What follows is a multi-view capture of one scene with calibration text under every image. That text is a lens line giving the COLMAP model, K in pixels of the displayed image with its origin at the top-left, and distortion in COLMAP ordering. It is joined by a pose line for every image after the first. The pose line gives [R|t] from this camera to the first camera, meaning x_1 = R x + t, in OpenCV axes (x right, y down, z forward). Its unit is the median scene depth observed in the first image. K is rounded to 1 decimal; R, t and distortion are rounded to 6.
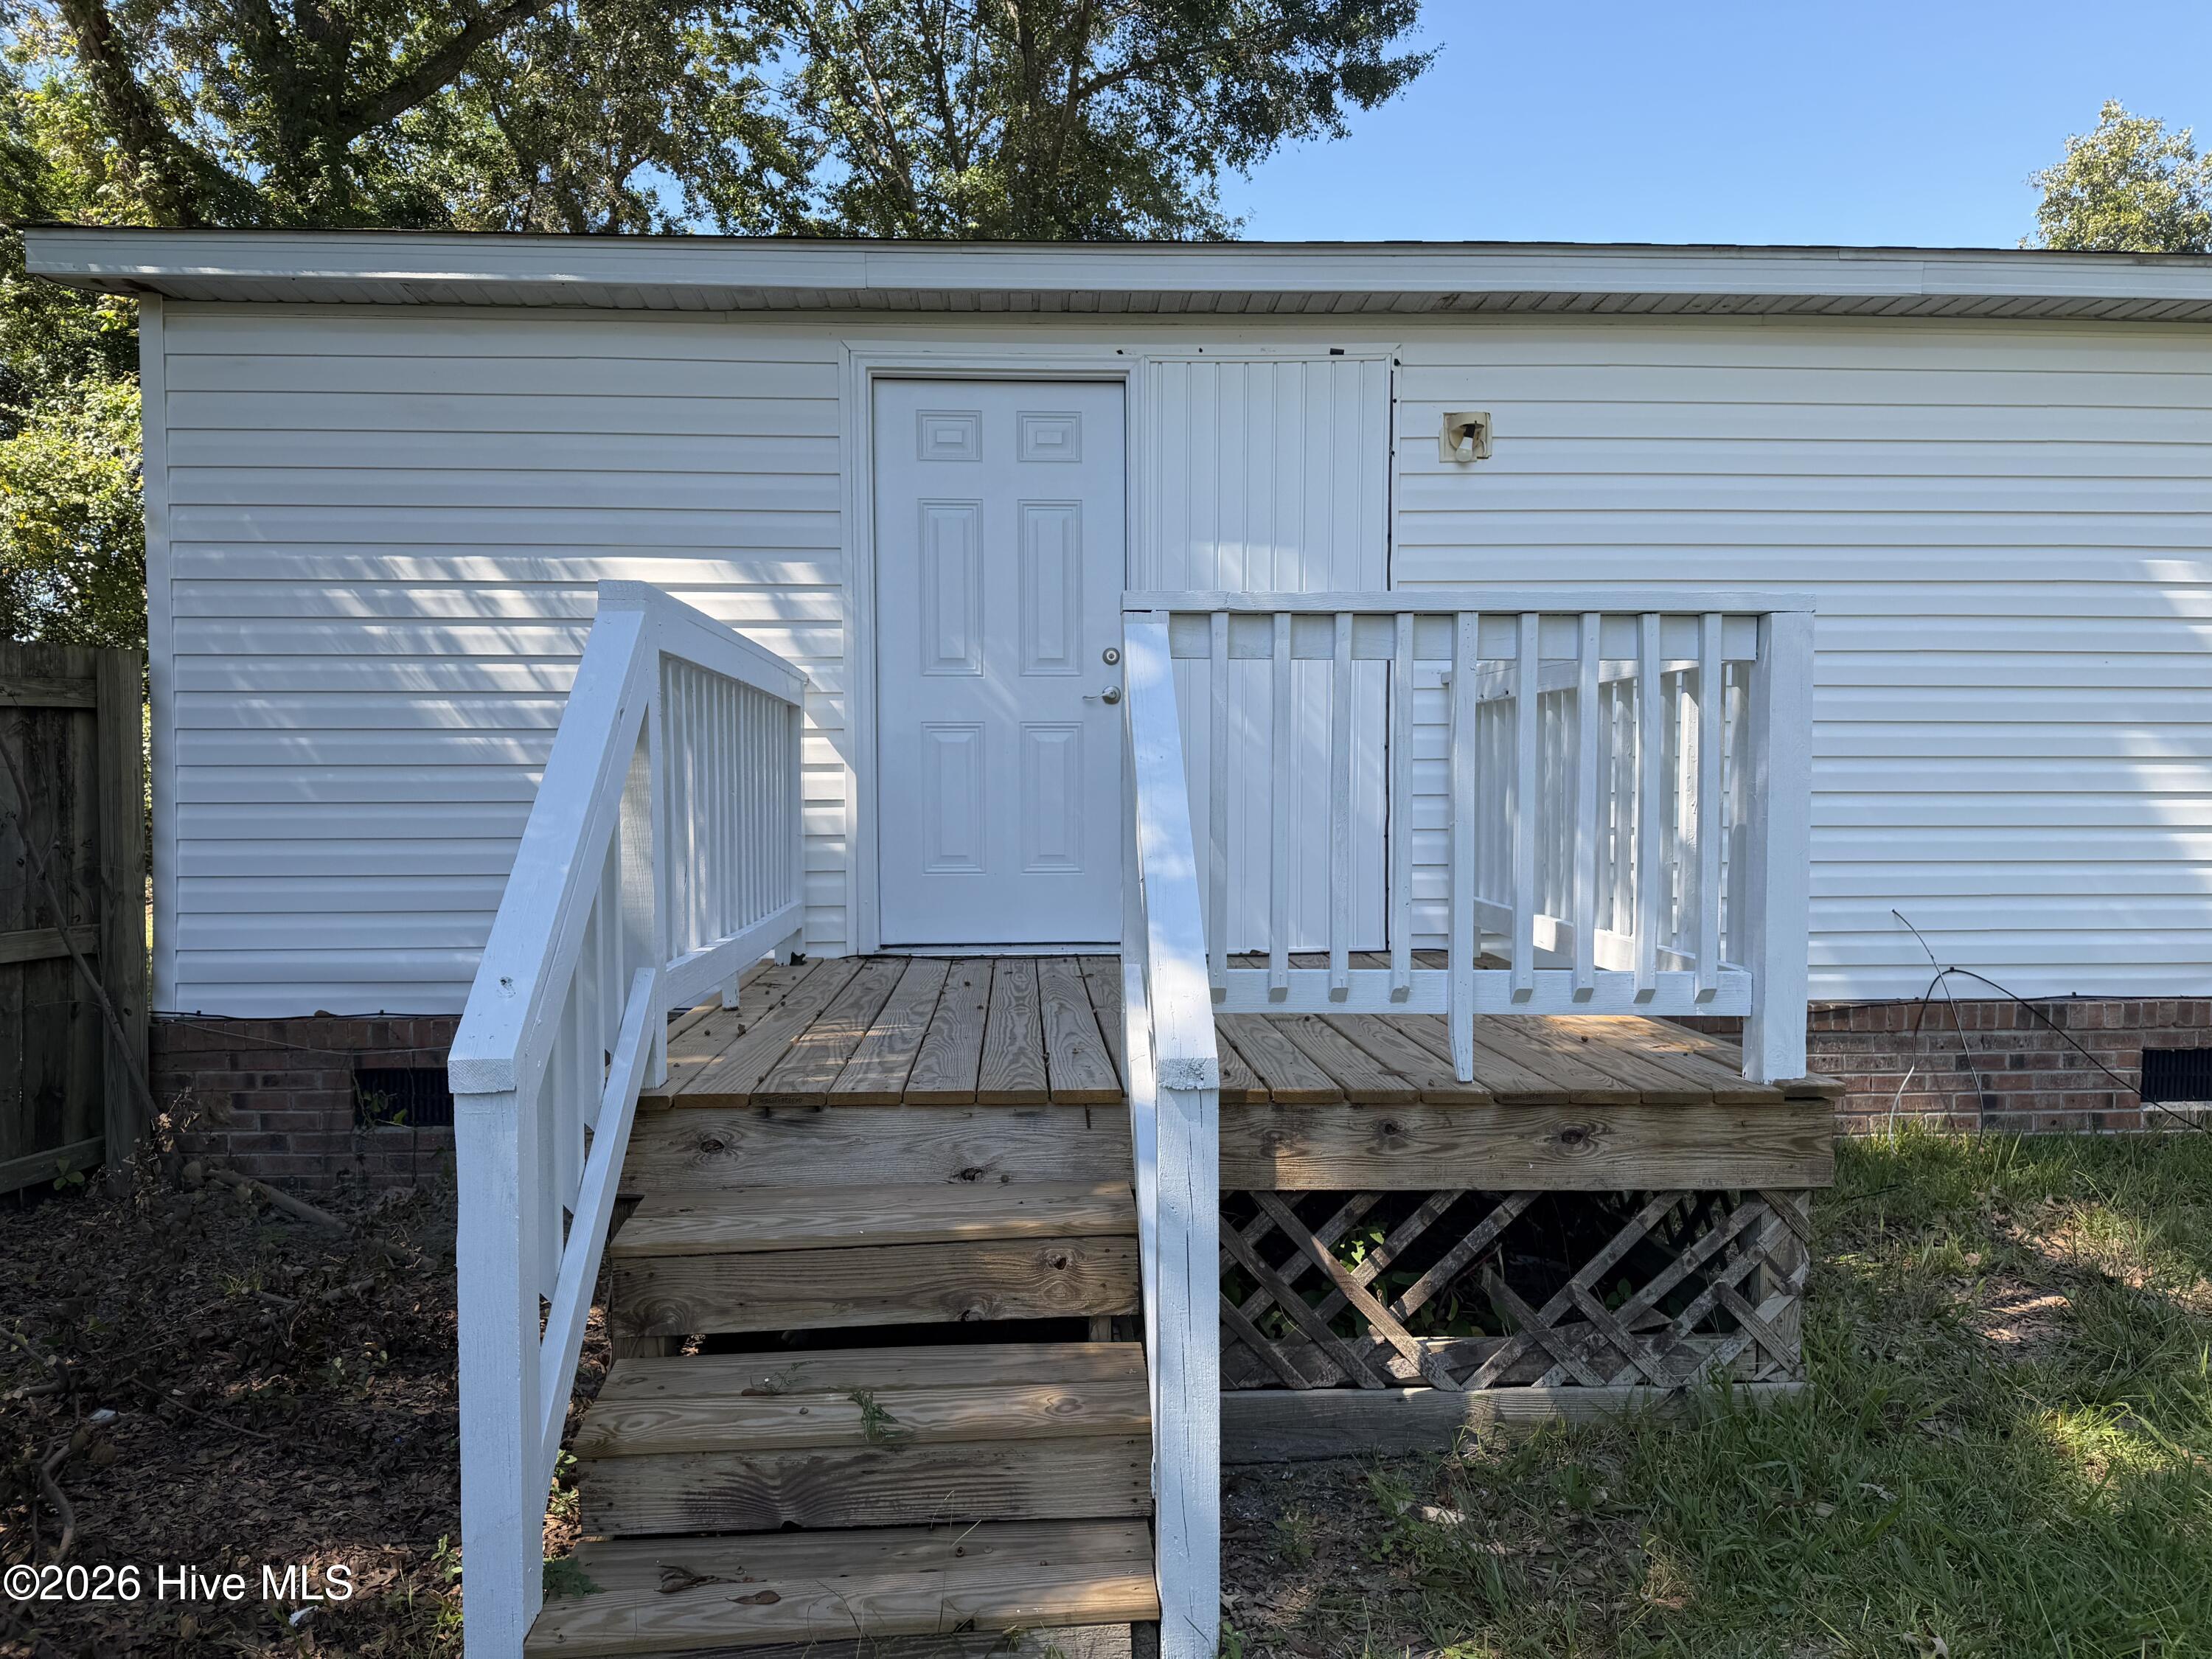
lens RADIAL K [[1561.8, 0, 1106.0], [0, 1561.8, 829.5], [0, 0, 1]] dist [0.071291, -0.104537]
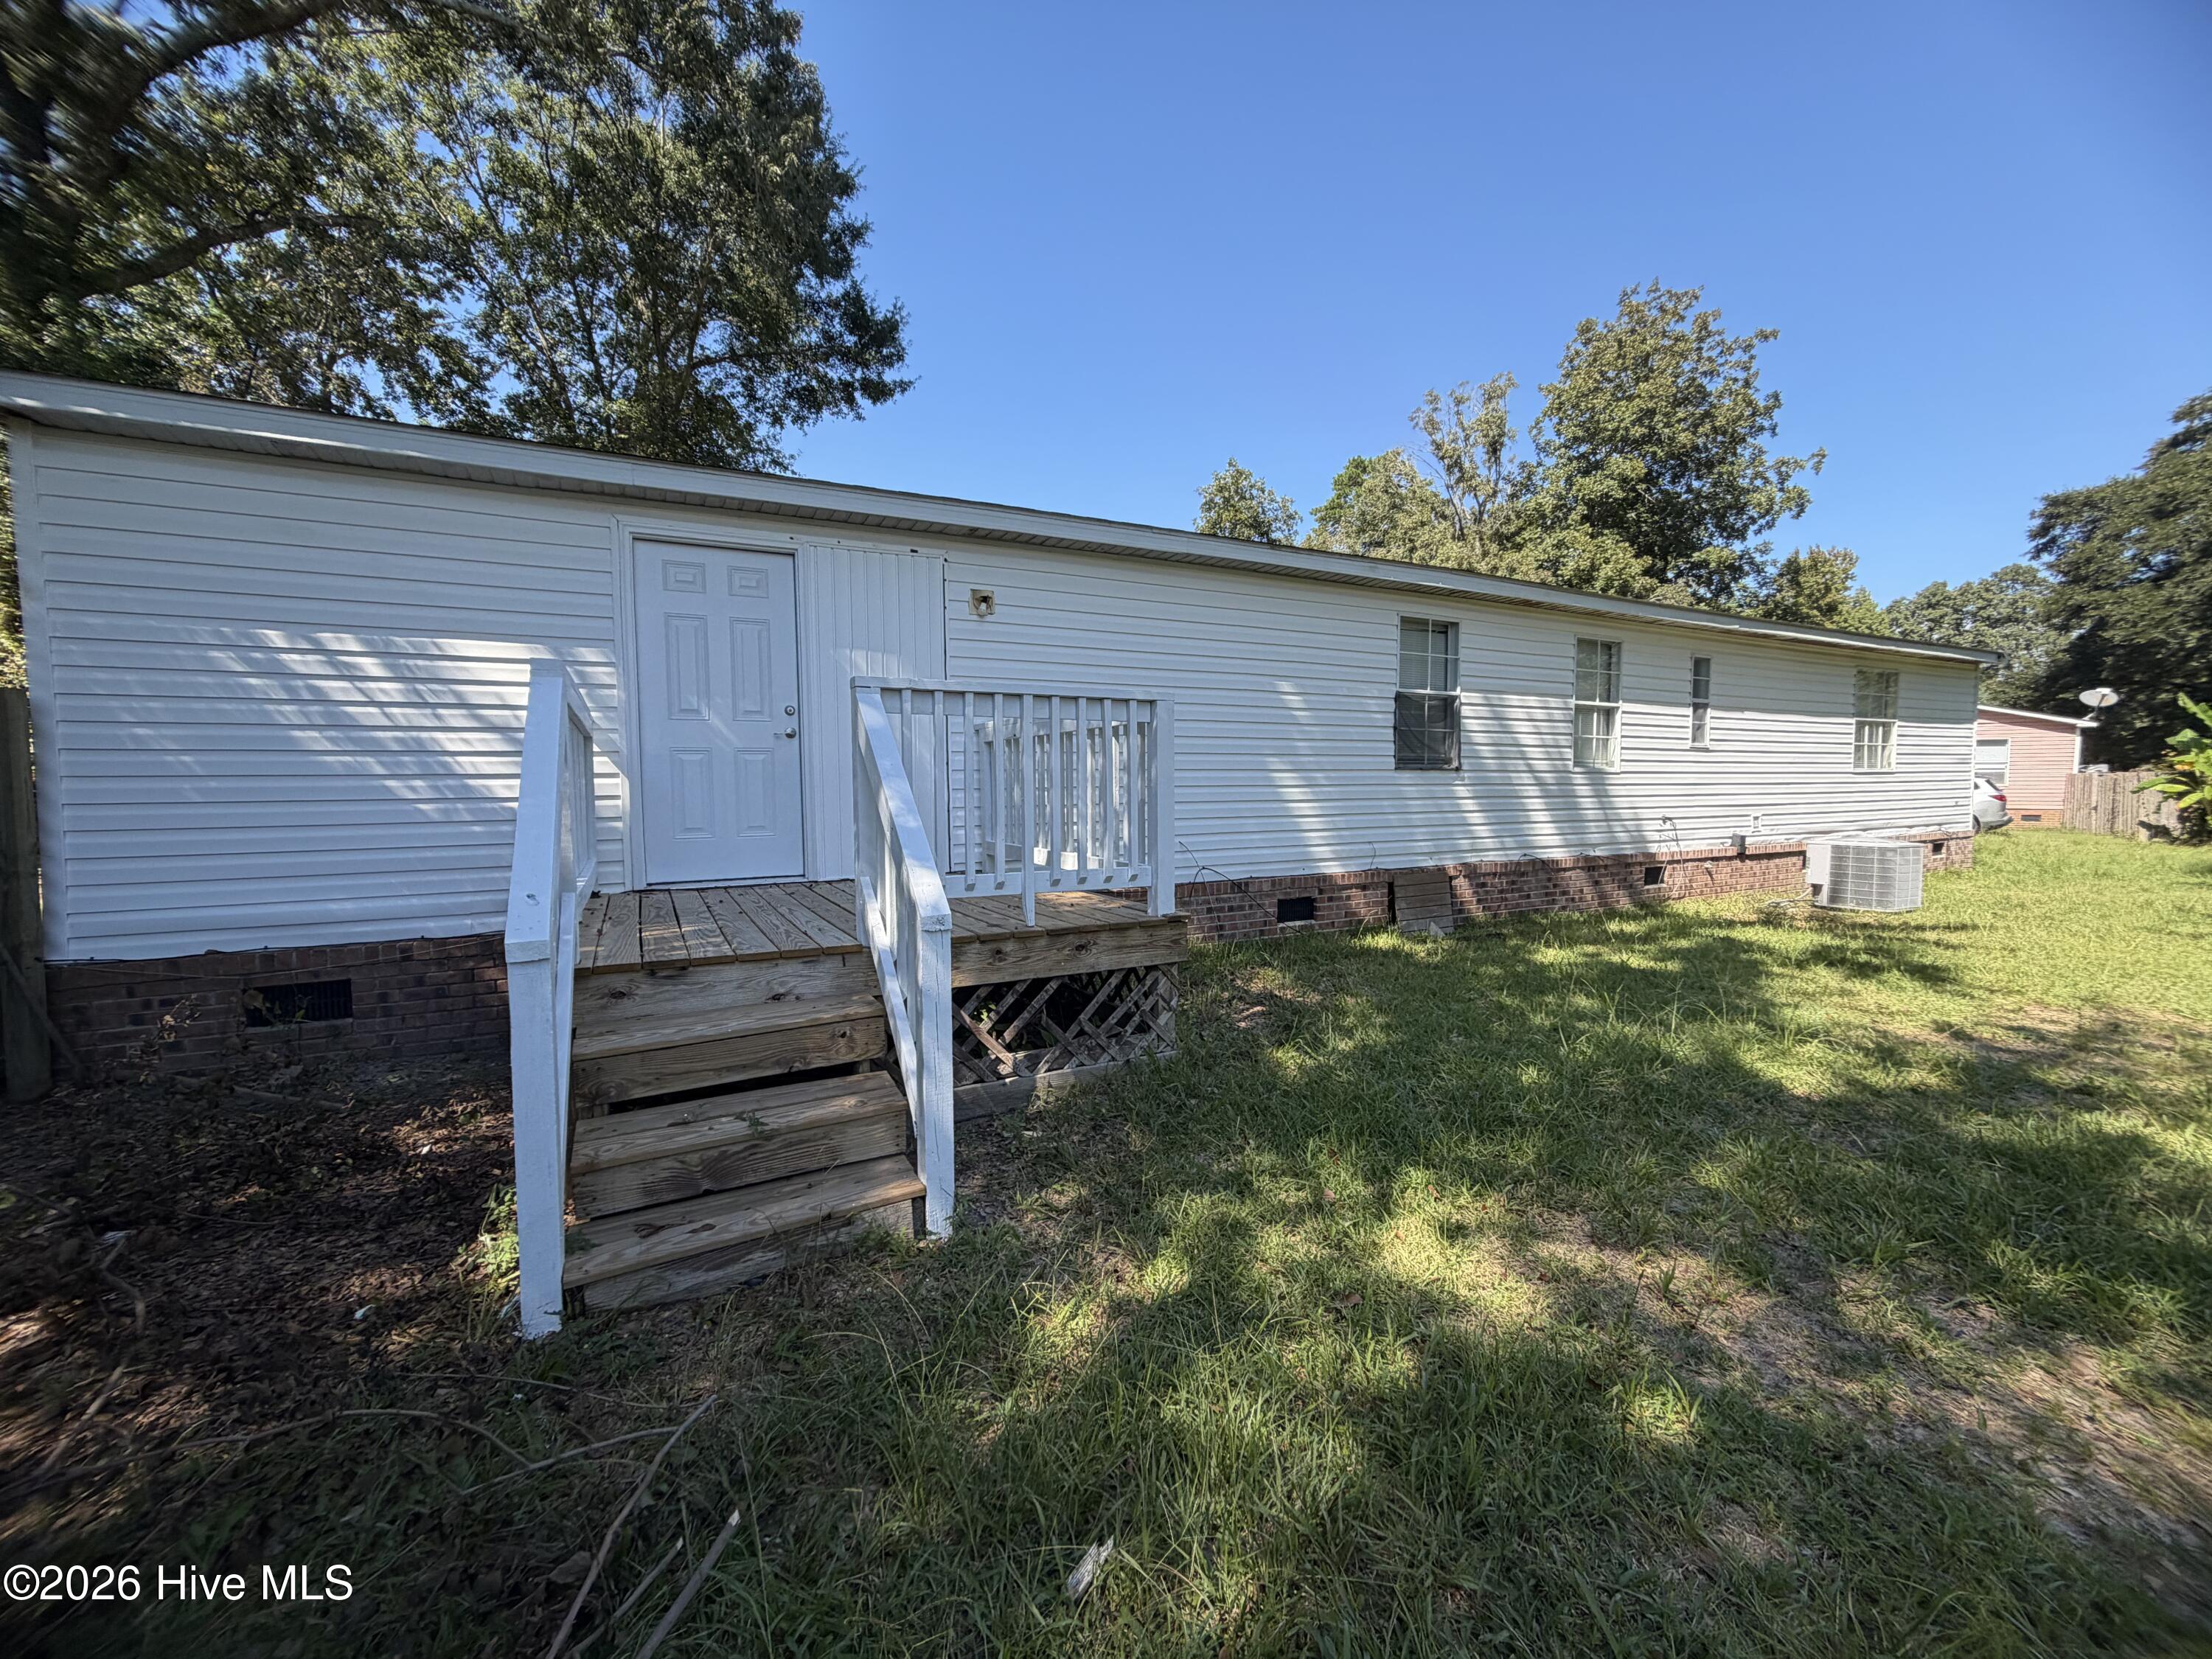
lens RADIAL K [[892.2, 0, 1099.6], [0, 892.2, 830.0], [0, 0, 1]] dist [0.001728, -0.000417]
pose [[0.910521, -0.028485, 0.412481, -0.147343], [0.021799, 0.999544, 0.020908, 0.012318], [-0.412889, -0.010045, 0.910726, -0.080165]]
